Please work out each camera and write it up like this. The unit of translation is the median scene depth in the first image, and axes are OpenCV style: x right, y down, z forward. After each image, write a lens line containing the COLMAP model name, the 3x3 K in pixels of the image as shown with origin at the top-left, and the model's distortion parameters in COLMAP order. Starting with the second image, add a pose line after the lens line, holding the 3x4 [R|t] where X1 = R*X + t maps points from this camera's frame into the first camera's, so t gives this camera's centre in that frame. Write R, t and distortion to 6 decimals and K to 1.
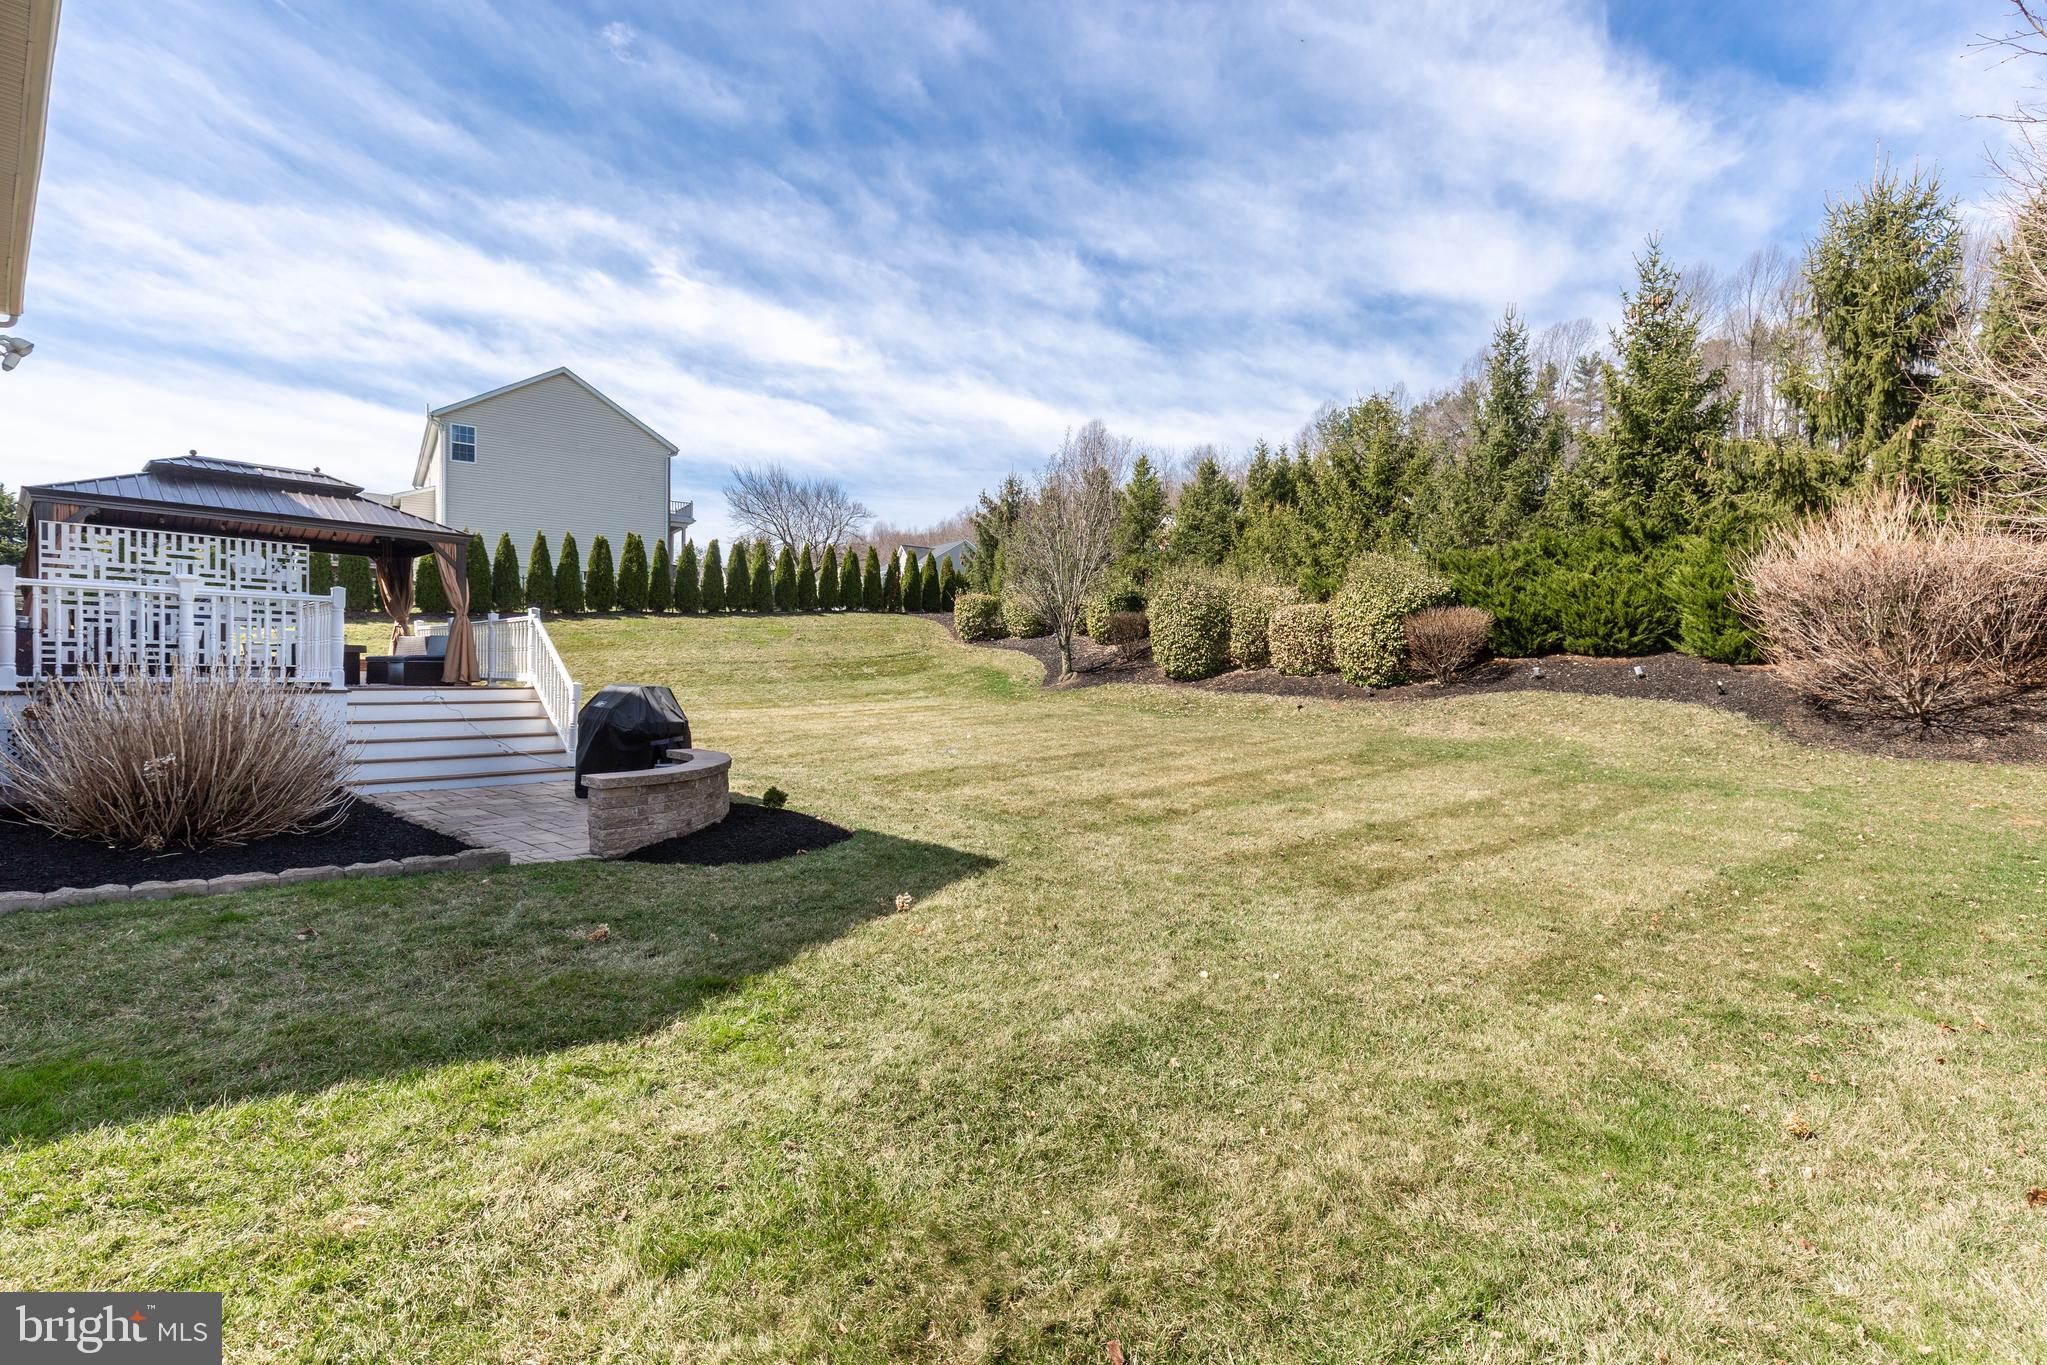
lens RADIAL K [[970.1, 0, 1025.9], [0, 970.1, 654.1], [0, 0, 1]] dist [0.027928, -0.003672]
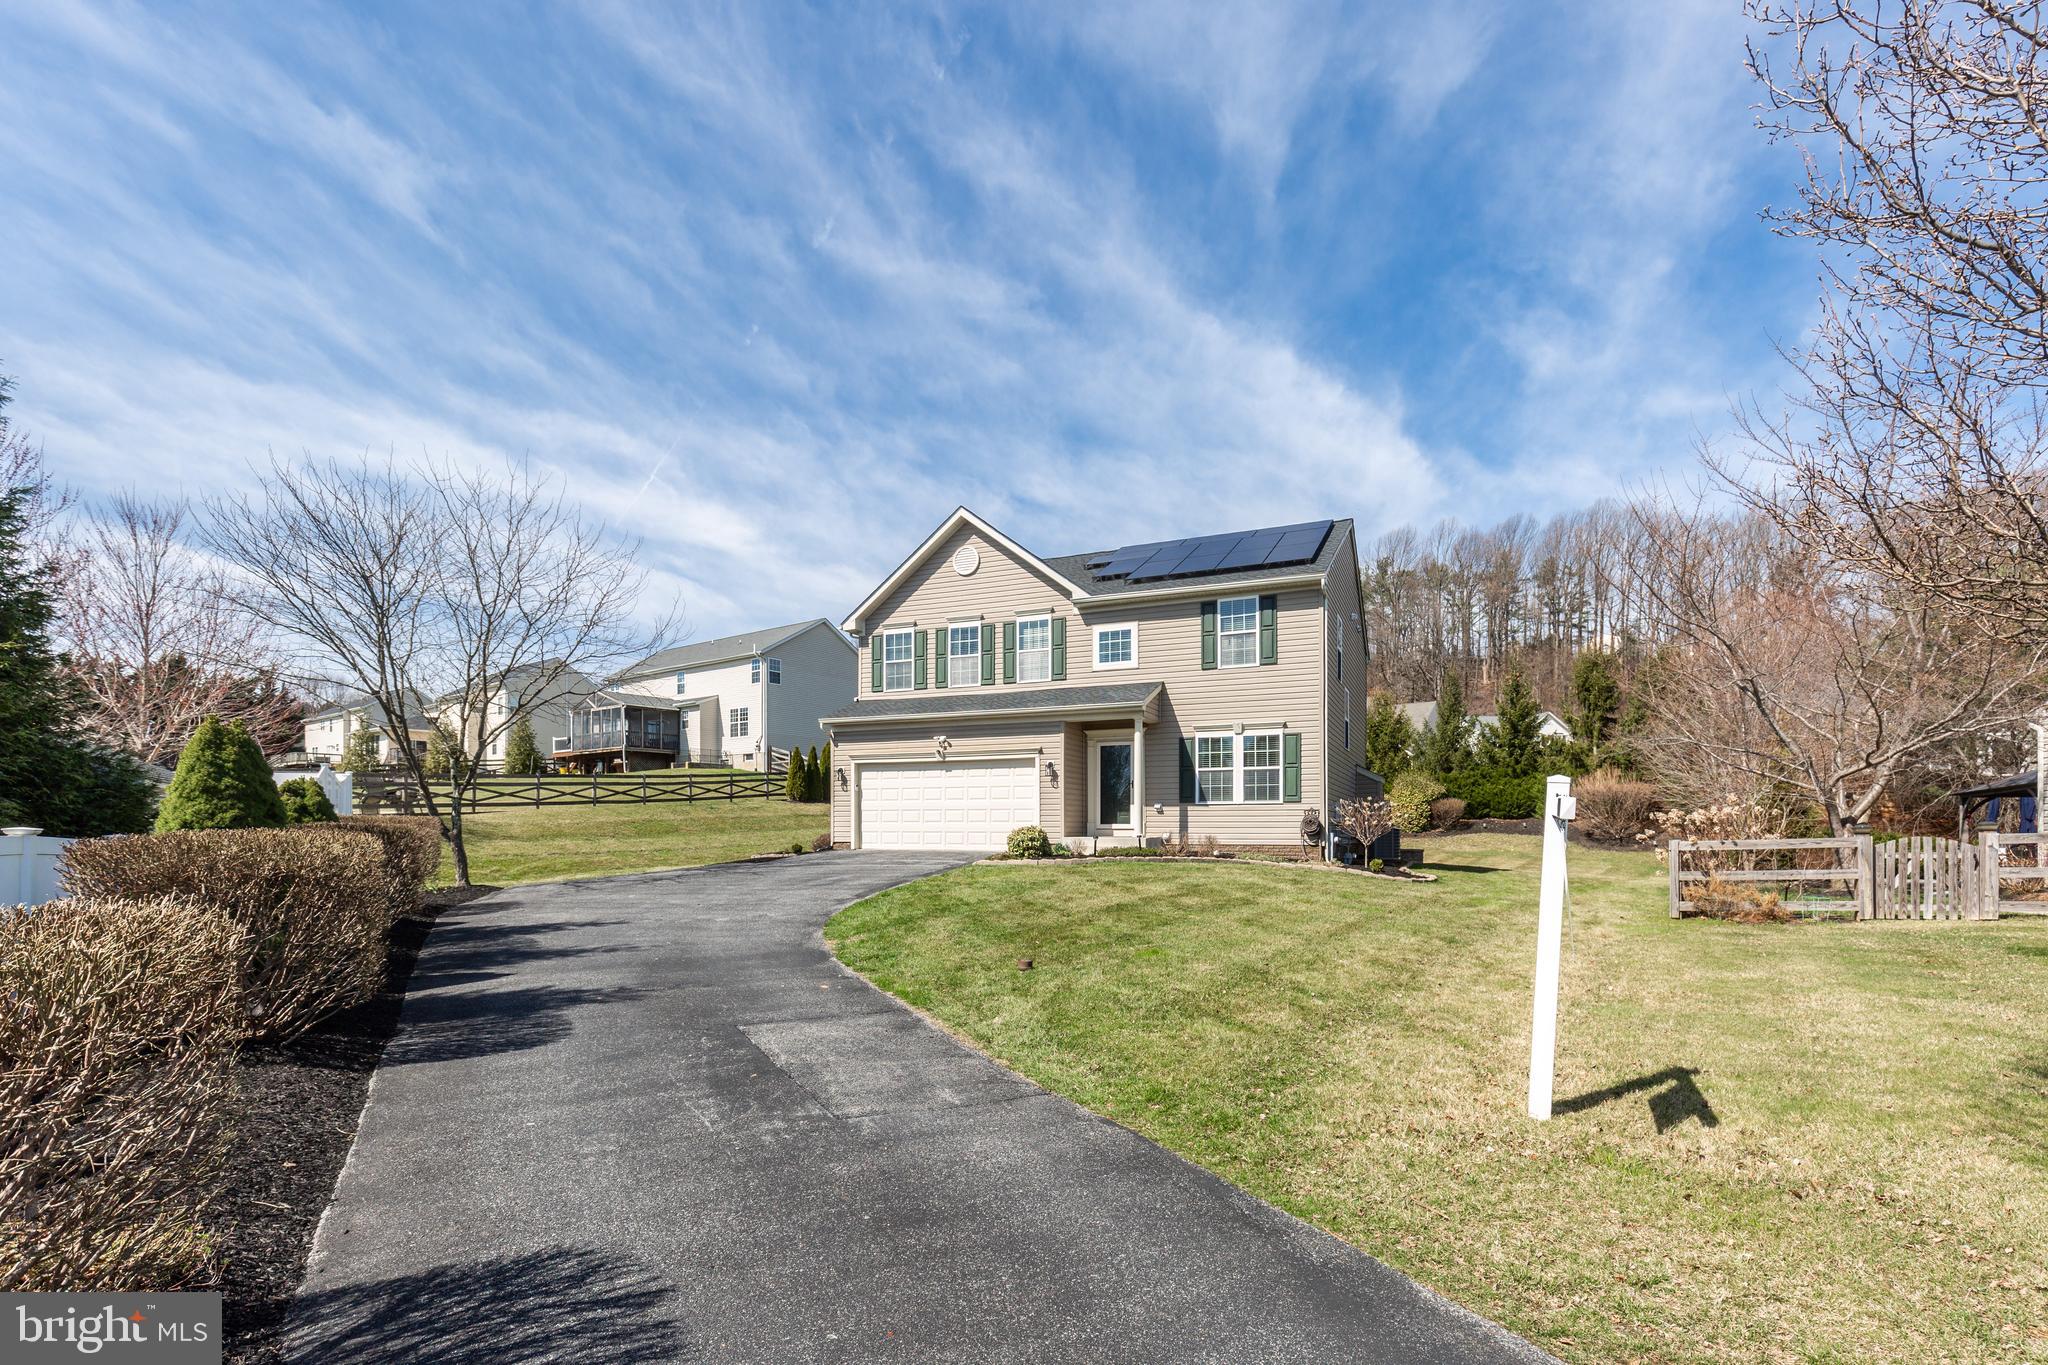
lens RADIAL K [[970.6, 0, 1041.1], [0, 970.6, 834.6], [0, 0, 1]] dist [0.027928, -0.003672]
pose [[0.955030, -0.004952, 0.296469, -1.029917], [-0.002613, 0.999681, 0.025114, -0.014333], [-0.296499, -0.024759, 0.954712, -0.825427]]
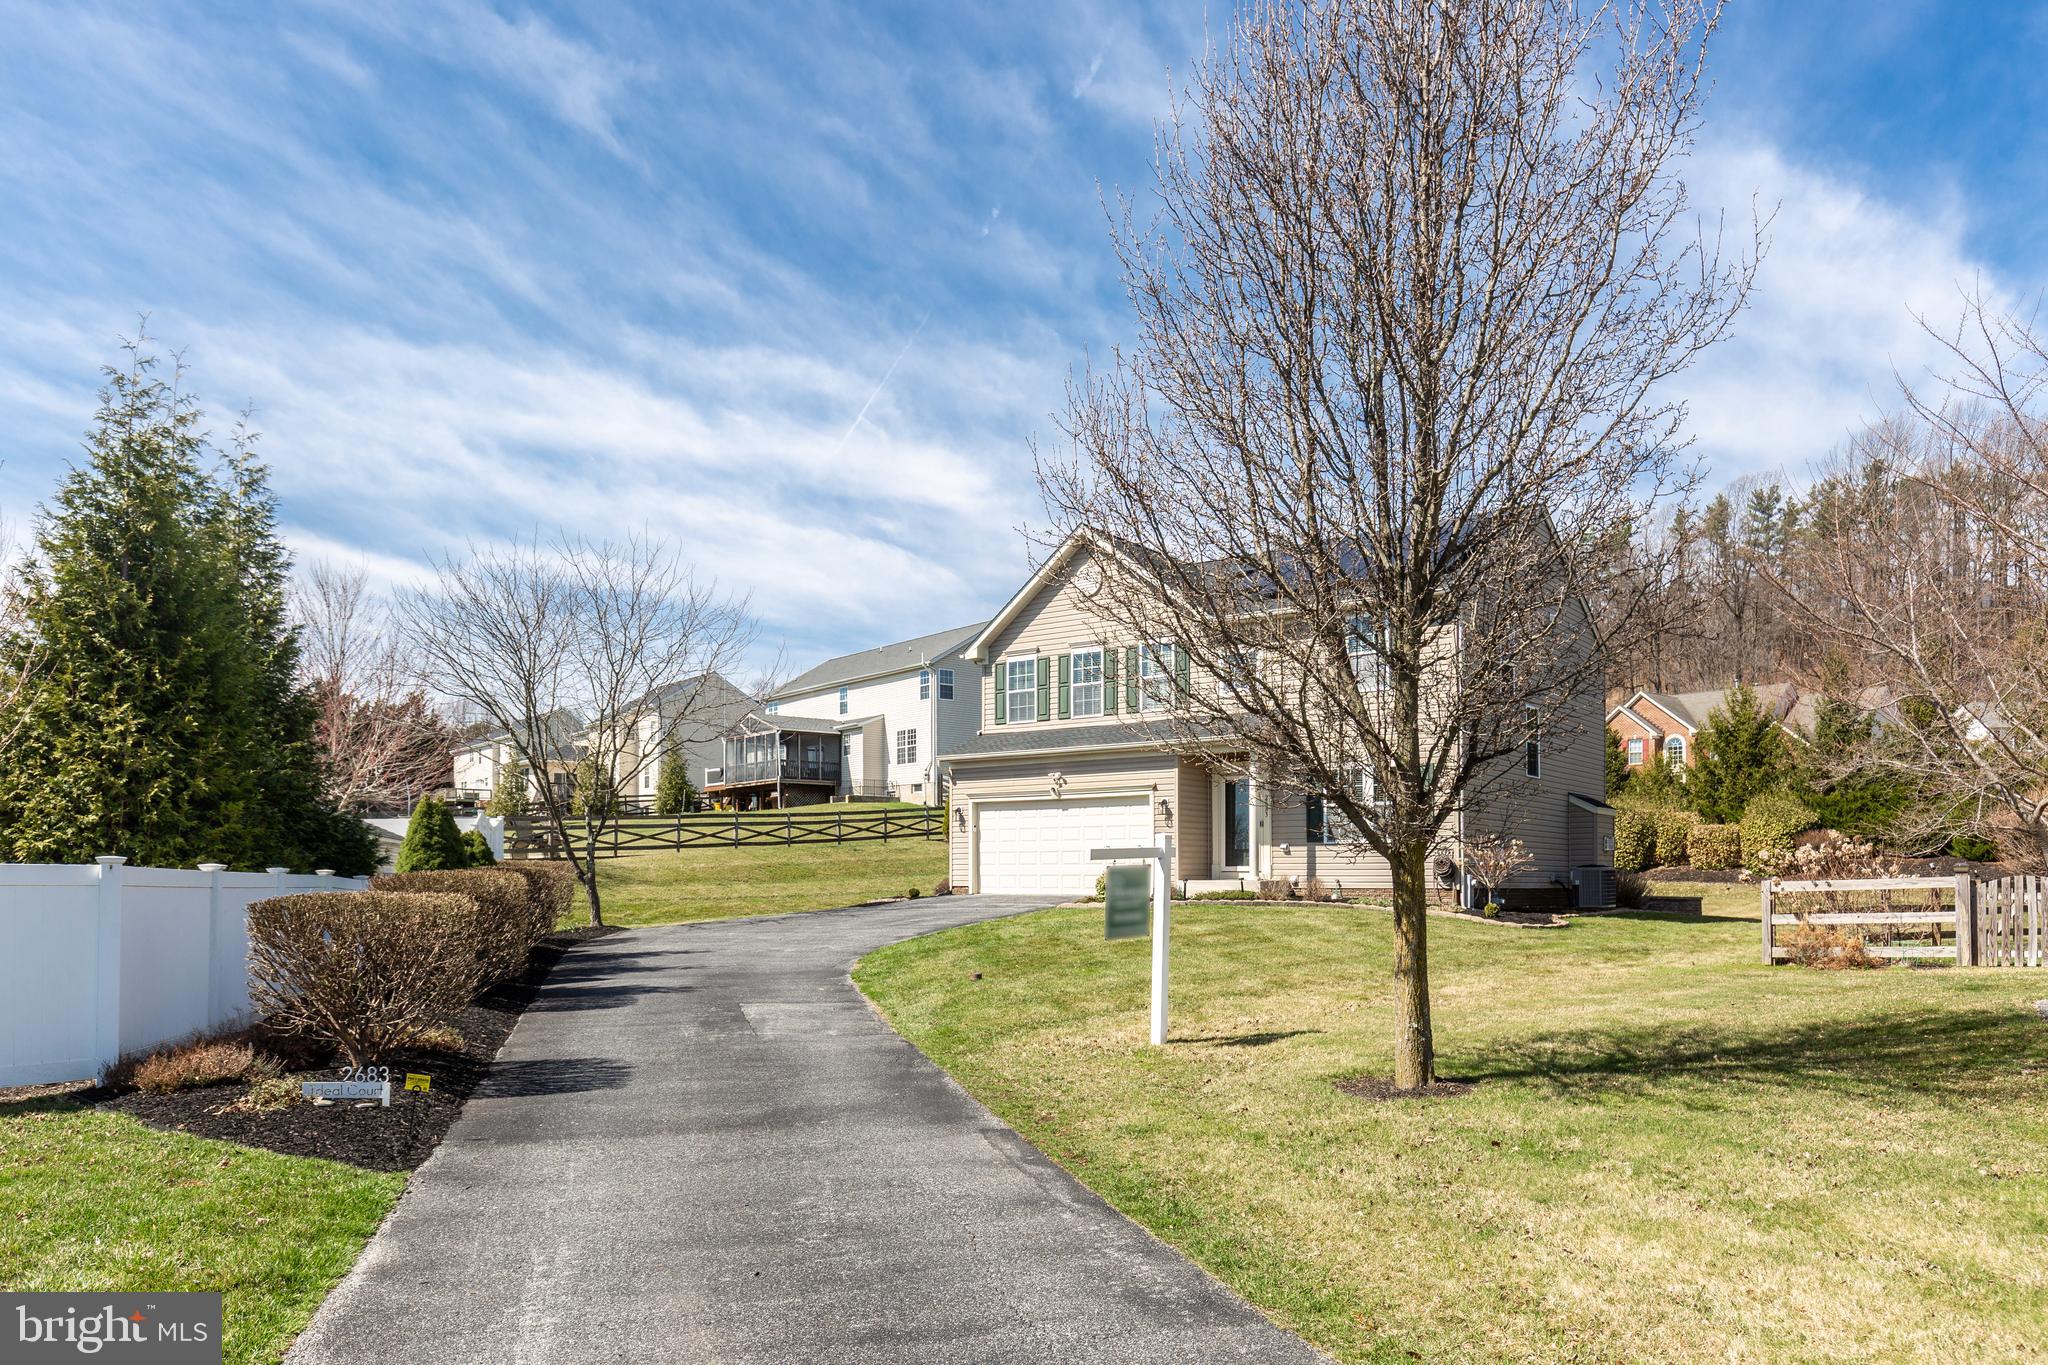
lens RADIAL K [[1325.4, 0, 1042.5], [0, 1325.4, 875.4], [0, 0, 1]] dist [0.046429, -0.003418]
pose [[0.997241, -0.005270, 0.074045, -0.948781], [0.003789, 0.999790, 0.020121, -0.016701], [-0.074135, -0.019785, 0.997052, -1.084005]]
